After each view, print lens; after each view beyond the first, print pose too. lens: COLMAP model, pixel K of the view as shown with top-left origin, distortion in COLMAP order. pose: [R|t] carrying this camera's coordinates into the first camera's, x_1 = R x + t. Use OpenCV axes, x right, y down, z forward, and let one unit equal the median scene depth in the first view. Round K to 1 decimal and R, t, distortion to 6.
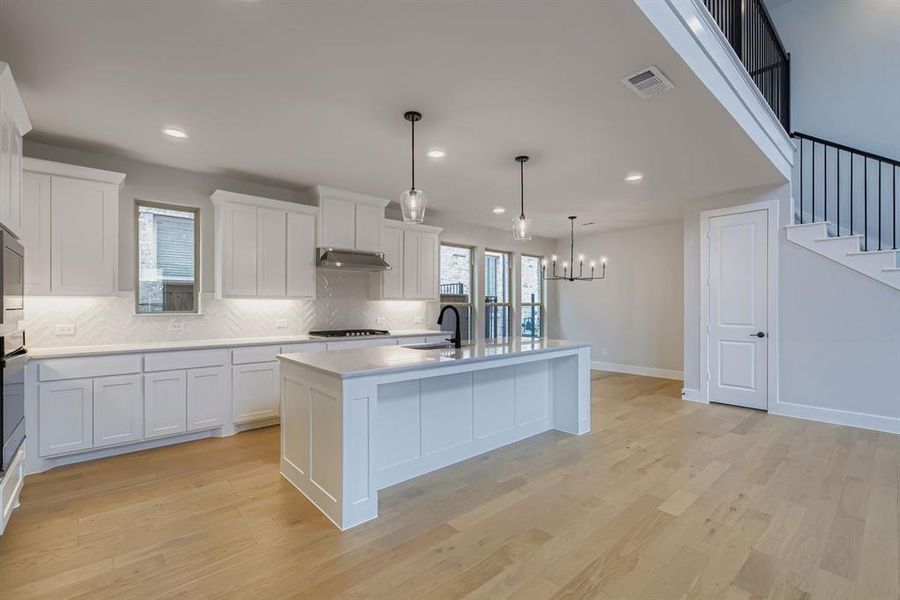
lens RADIAL K [[393.6, 0, 450.0], [0, 393.6, 300.0], [0, 0, 1]] dist [0.000853, -0.000263]
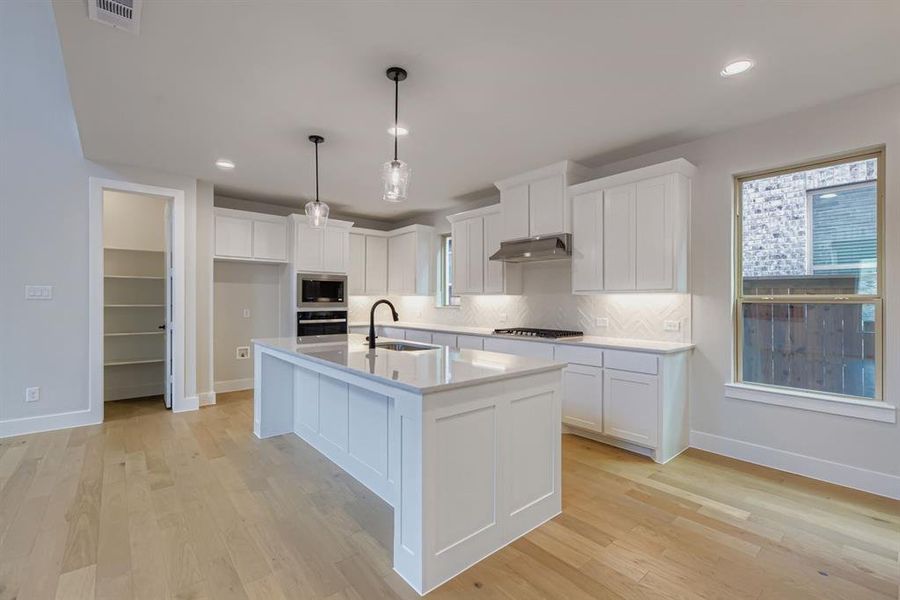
lens RADIAL K [[393.6, 0, 450.0], [0, 393.6, 300.0], [0, 0, 1]] dist [0.000853, -0.000263]
pose [[-0.018887, -0.008128, -0.999789, 0.826895], [0.009346, 0.999922, -0.008306, 0.022492], [0.999778, -0.009501, -0.018809, 1.104212]]
